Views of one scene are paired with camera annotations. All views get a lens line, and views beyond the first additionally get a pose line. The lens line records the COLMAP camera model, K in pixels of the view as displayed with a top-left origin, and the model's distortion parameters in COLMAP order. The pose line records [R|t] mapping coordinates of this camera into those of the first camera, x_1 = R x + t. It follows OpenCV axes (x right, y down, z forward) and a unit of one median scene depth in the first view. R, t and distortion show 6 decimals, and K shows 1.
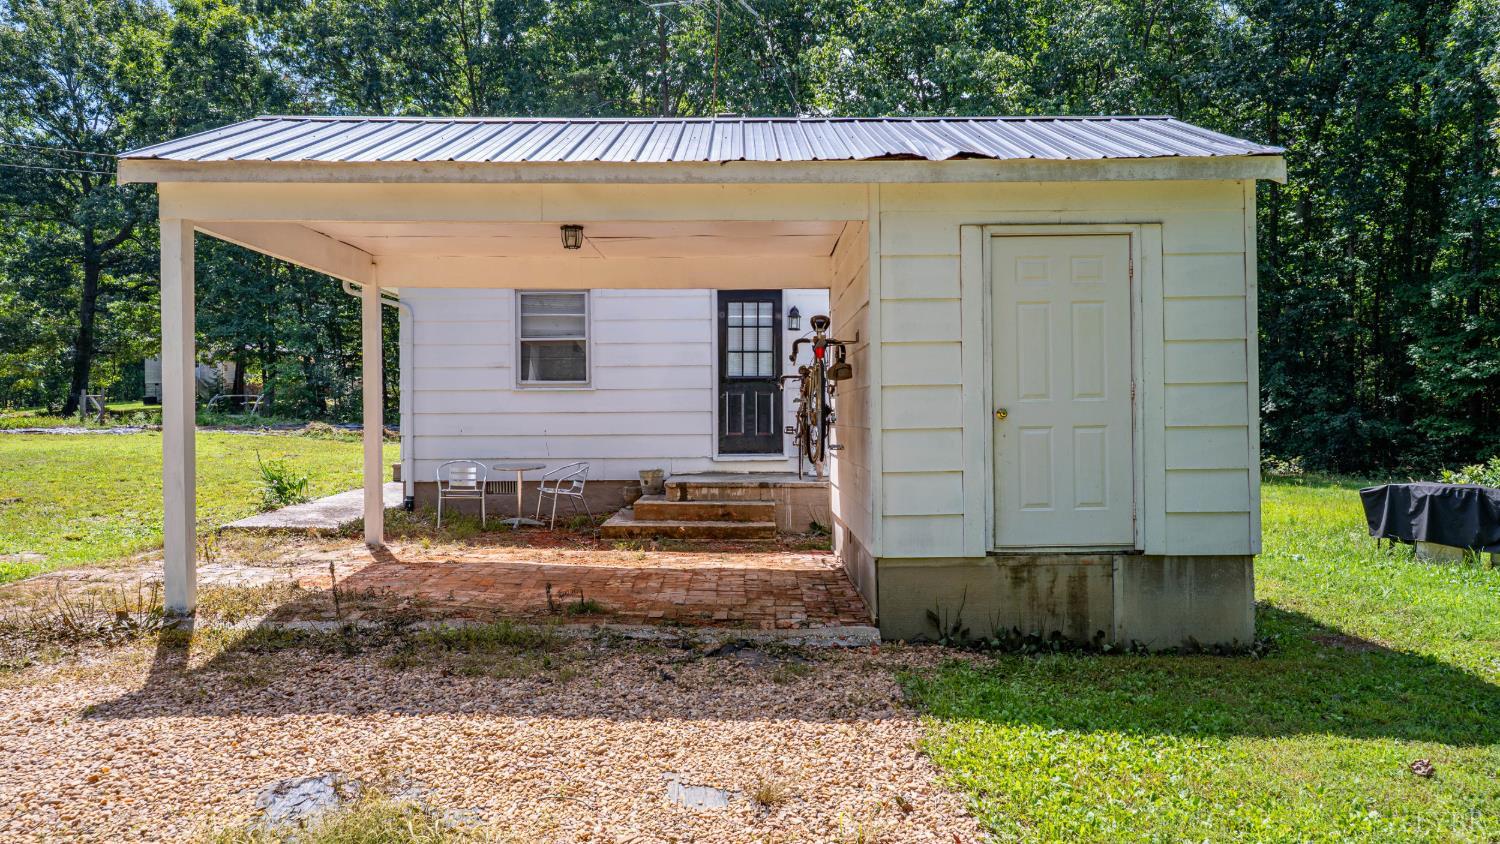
lens RADIAL K [[1086.8, 0, 736.6], [0, 1086.8, 414.2], [0, 0, 1]] dist [-0.011346, 0.049952]
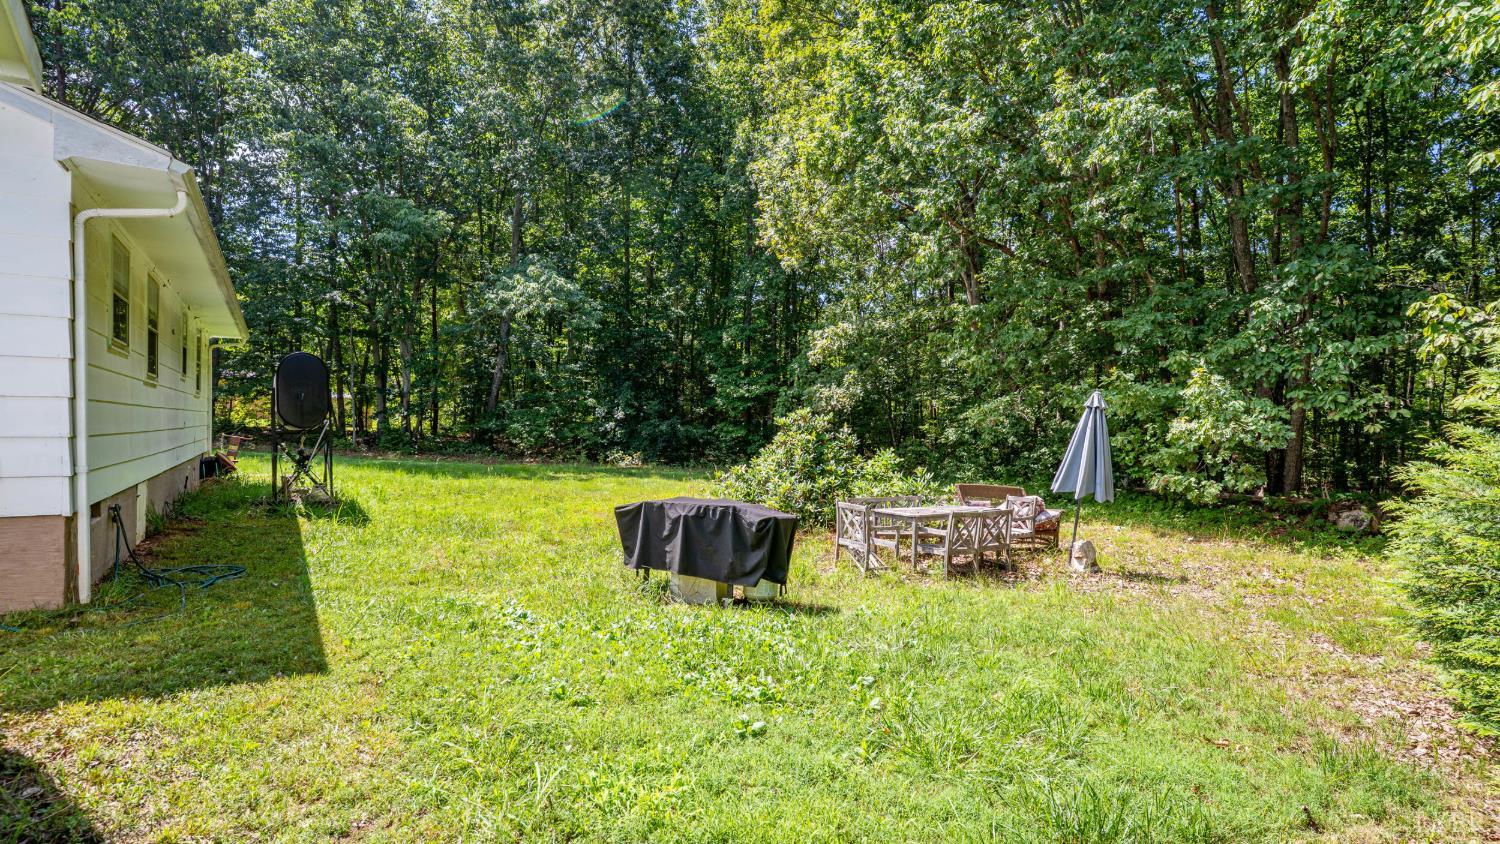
lens RADIAL K [[726.5, 0, 751.7], [0, 726.5, 420.7], [0, 0, 1]] dist [-0.056485, 0.000375]
pose [[0.827840, 0.010158, 0.560872, 0.138352], [-0.009779, 0.999945, -0.003676, 0.002286], [-0.560879, -0.002442, 0.827894, 0.194828]]
